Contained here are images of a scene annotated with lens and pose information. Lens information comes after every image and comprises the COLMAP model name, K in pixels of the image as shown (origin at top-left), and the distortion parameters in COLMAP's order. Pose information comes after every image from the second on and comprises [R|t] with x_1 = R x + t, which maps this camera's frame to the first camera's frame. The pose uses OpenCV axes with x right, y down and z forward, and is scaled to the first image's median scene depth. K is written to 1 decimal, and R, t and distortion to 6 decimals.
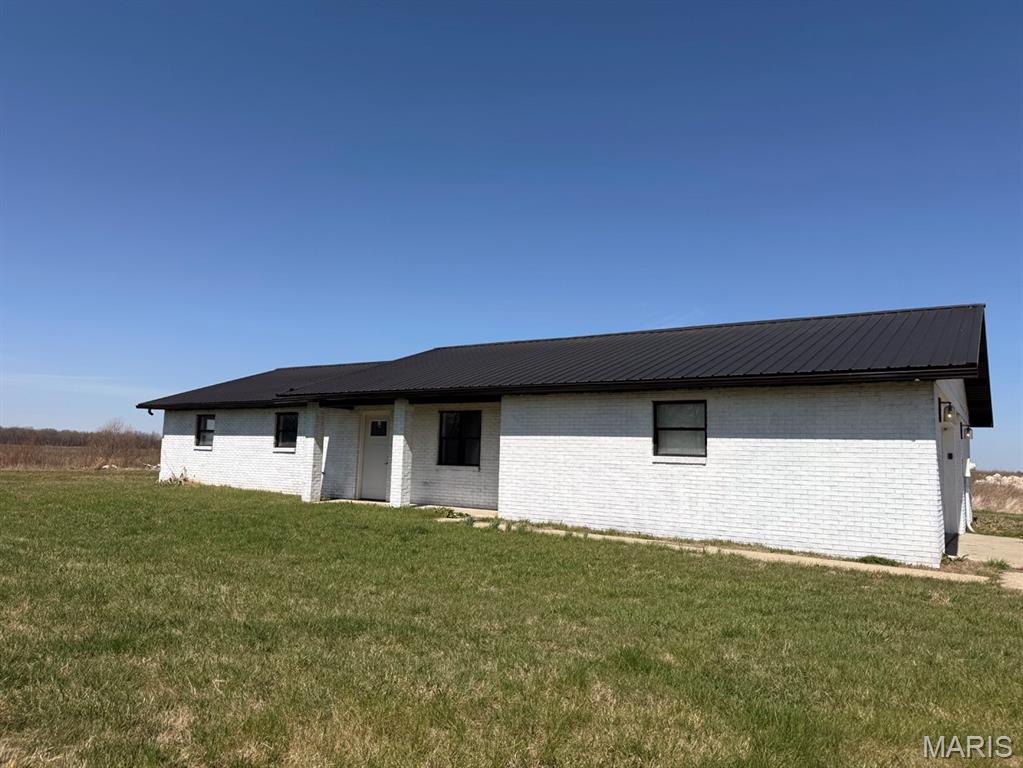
lens RADIAL K [[719.1, 0, 511.5], [0, 719.1, 384.0], [0, 0, 1]] dist [0.002739, -0.003472]
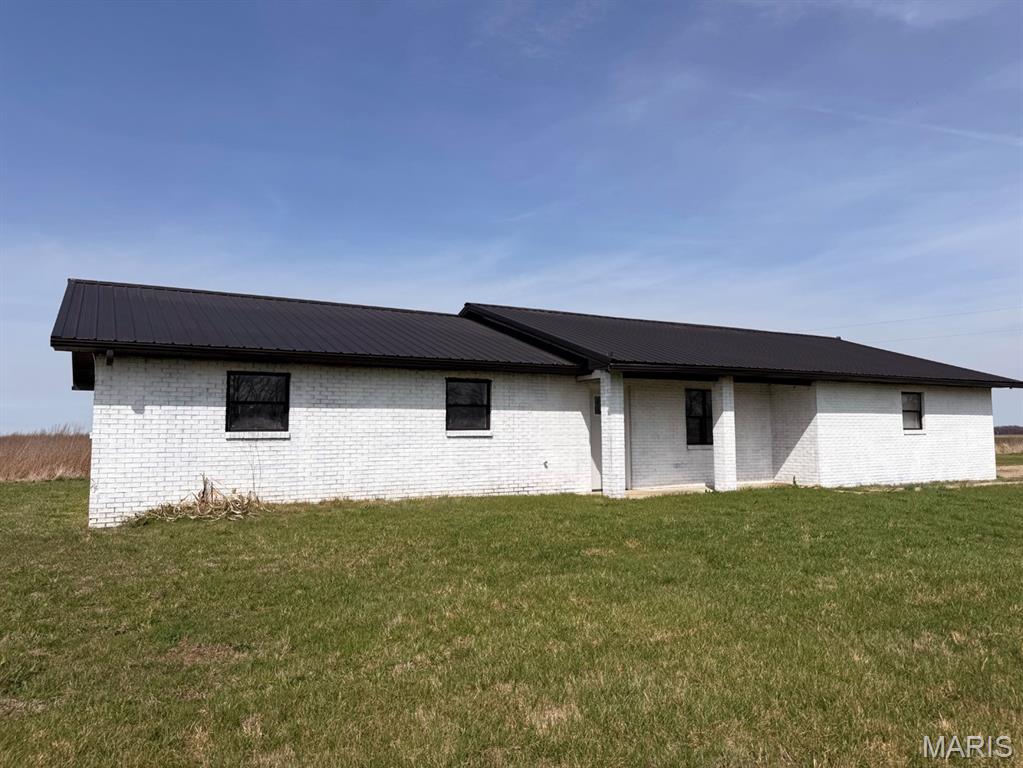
lens RADIAL K [[654.9, 0, 511.5], [0, 654.9, 384.0], [0, 0, 1]] dist [0.051164, -0.000849]
pose [[0.446092, 0.038693, 0.894150, -1.079215], [-0.071057, 0.997442, -0.007712, 0.058833], [-0.892162, -0.060095, 0.447700, 0.866363]]
